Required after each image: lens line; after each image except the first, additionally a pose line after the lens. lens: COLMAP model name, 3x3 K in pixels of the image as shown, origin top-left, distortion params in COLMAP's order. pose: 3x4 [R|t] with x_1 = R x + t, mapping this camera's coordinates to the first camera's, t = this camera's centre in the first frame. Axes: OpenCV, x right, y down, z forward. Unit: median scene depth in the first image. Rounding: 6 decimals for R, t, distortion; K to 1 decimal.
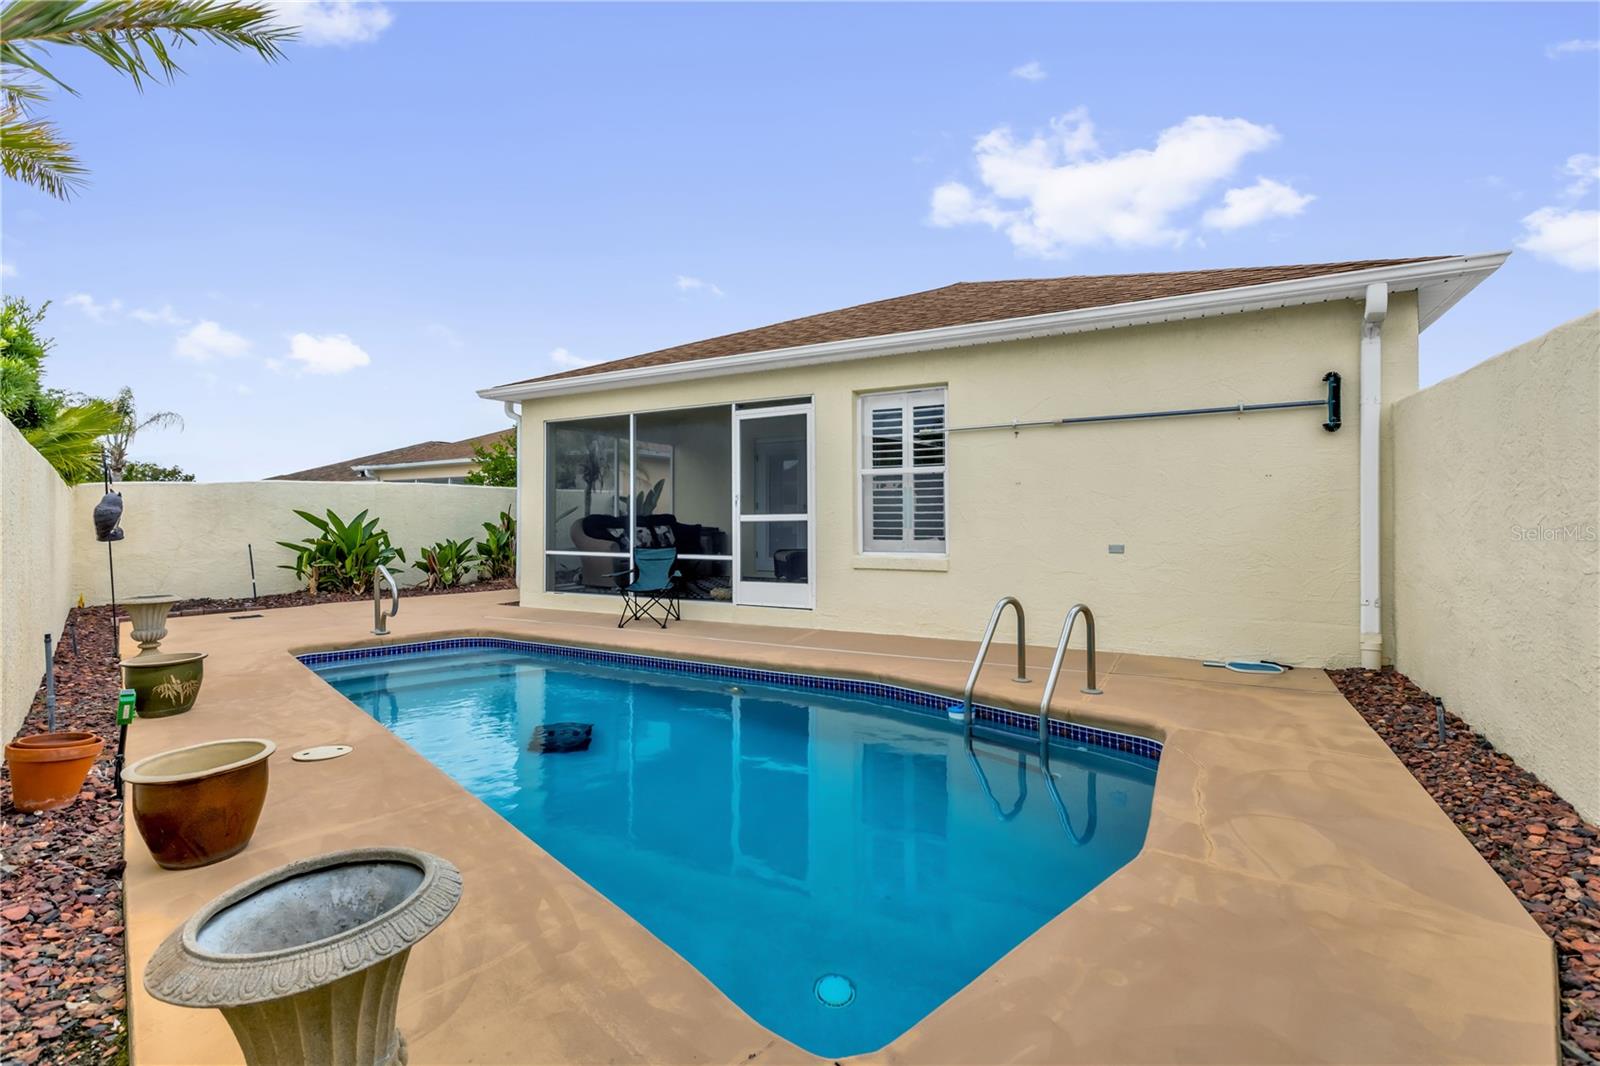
lens RADIAL K [[711.6, 0, 793.0], [0, 711.6, 520.6], [0, 0, 1]] dist [0.000796, 0.000453]
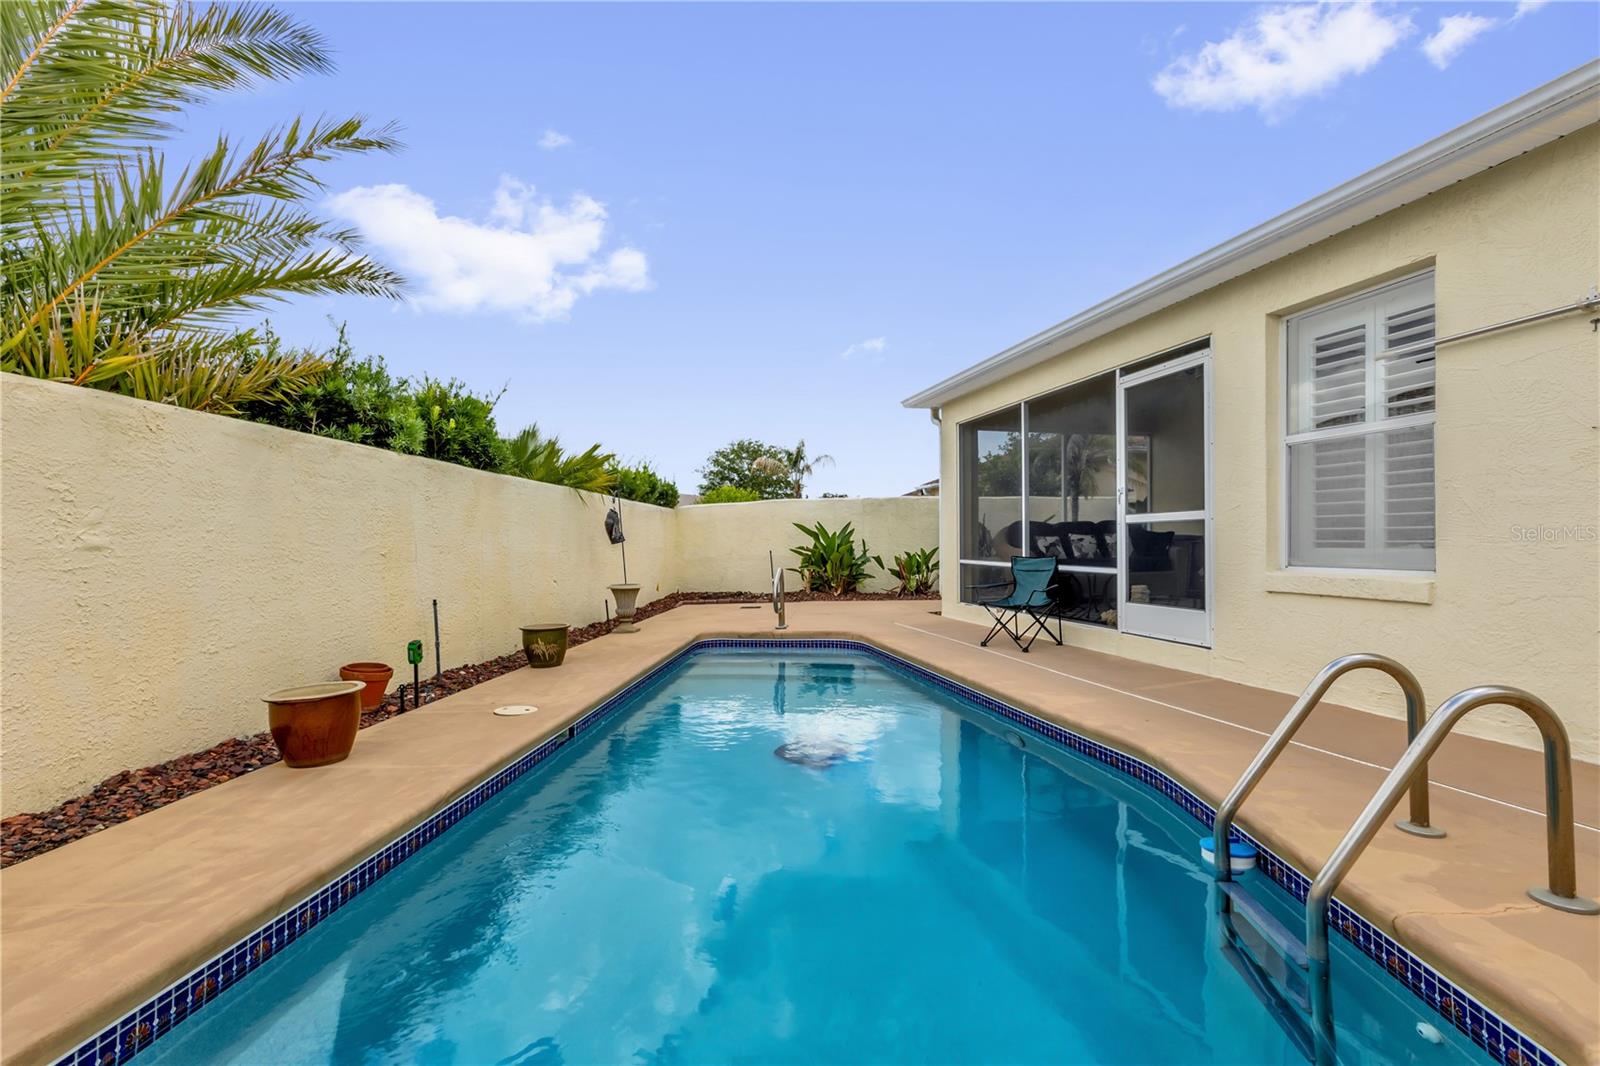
lens RADIAL K [[711.6, 0, 802.2], [0, 711.6, 548.1], [0, 0, 1]] dist [0.000796, 0.000453]
pose [[0.680256, 0.005121, -0.732957, 0.246062], [0.007321, 0.999878, 0.013781, 0.014528], [0.732938, -0.014741, 0.680135, 0.230869]]
